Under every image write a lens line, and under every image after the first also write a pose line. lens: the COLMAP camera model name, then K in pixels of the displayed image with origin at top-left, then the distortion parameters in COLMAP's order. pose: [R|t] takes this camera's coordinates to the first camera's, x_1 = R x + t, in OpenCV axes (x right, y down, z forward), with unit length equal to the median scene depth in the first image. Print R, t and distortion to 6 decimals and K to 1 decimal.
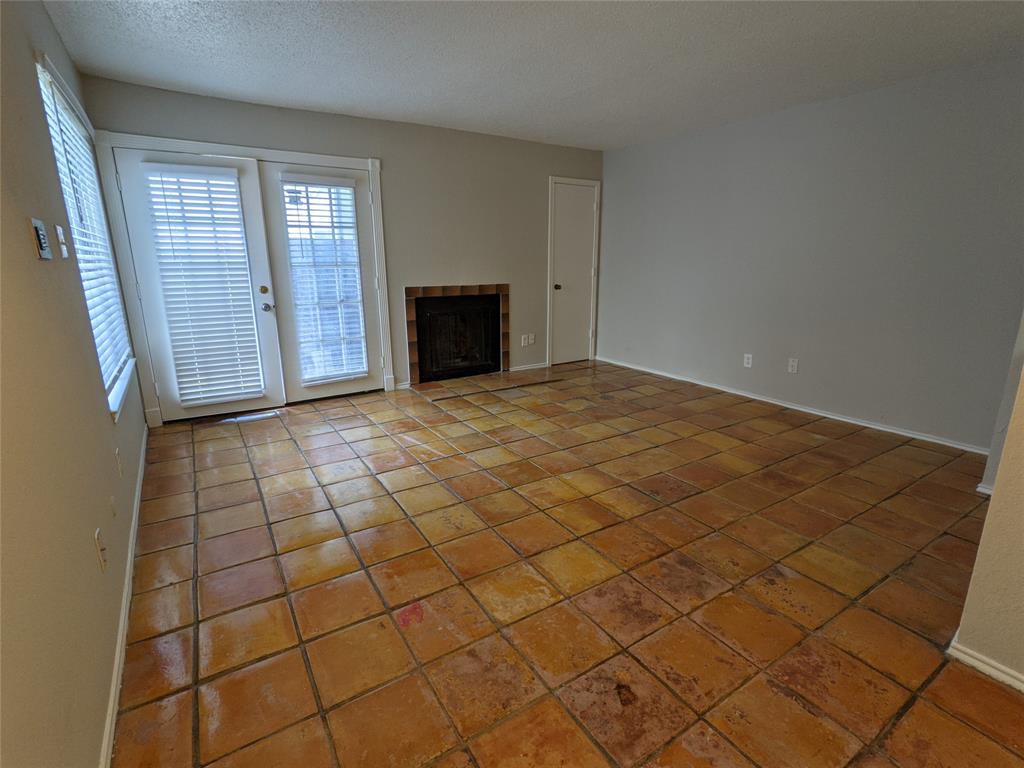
lens RADIAL K [[495.0, 0, 511.7], [0, 495.0, 384.0], [0, 0, 1]] dist [-0.001442, 0.000917]
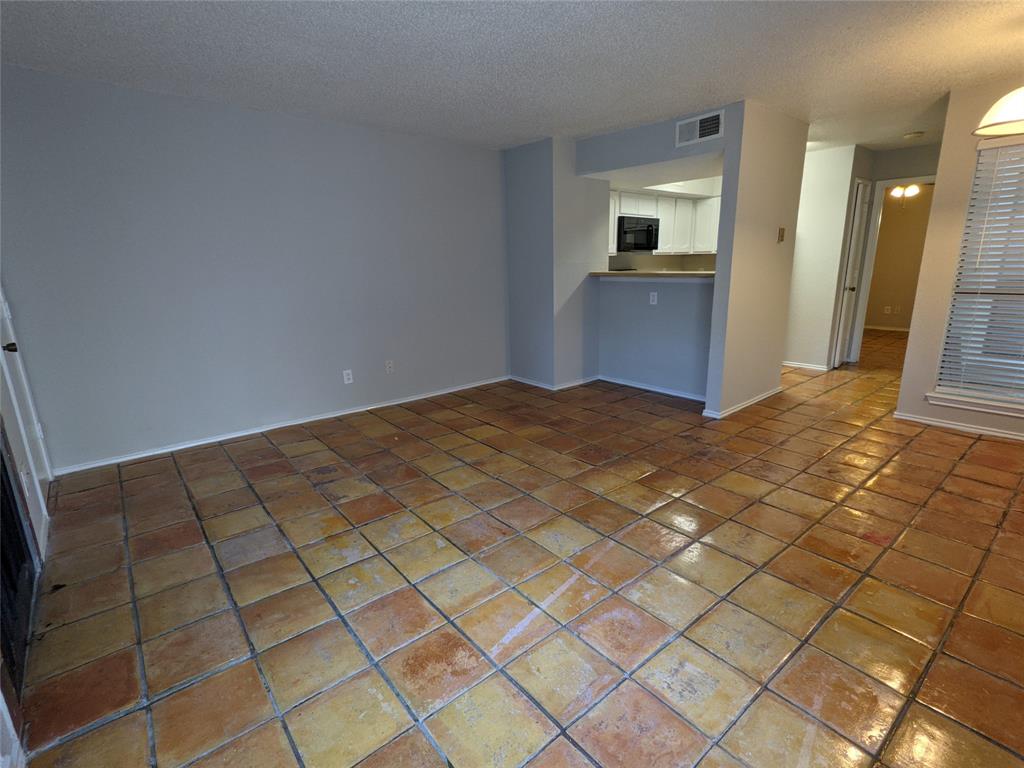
lens RADIAL K [[495.0, 0, 511.8], [0, 495.0, 383.3], [0, 0, 1]] dist [-0.001442, 0.000917]
pose [[-0.122255, -0.237035, 0.963778, -0.611615], [0.263476, 0.928469, 0.261773, -0.251010], [-0.956888, 0.285935, -0.051057, 0.914680]]
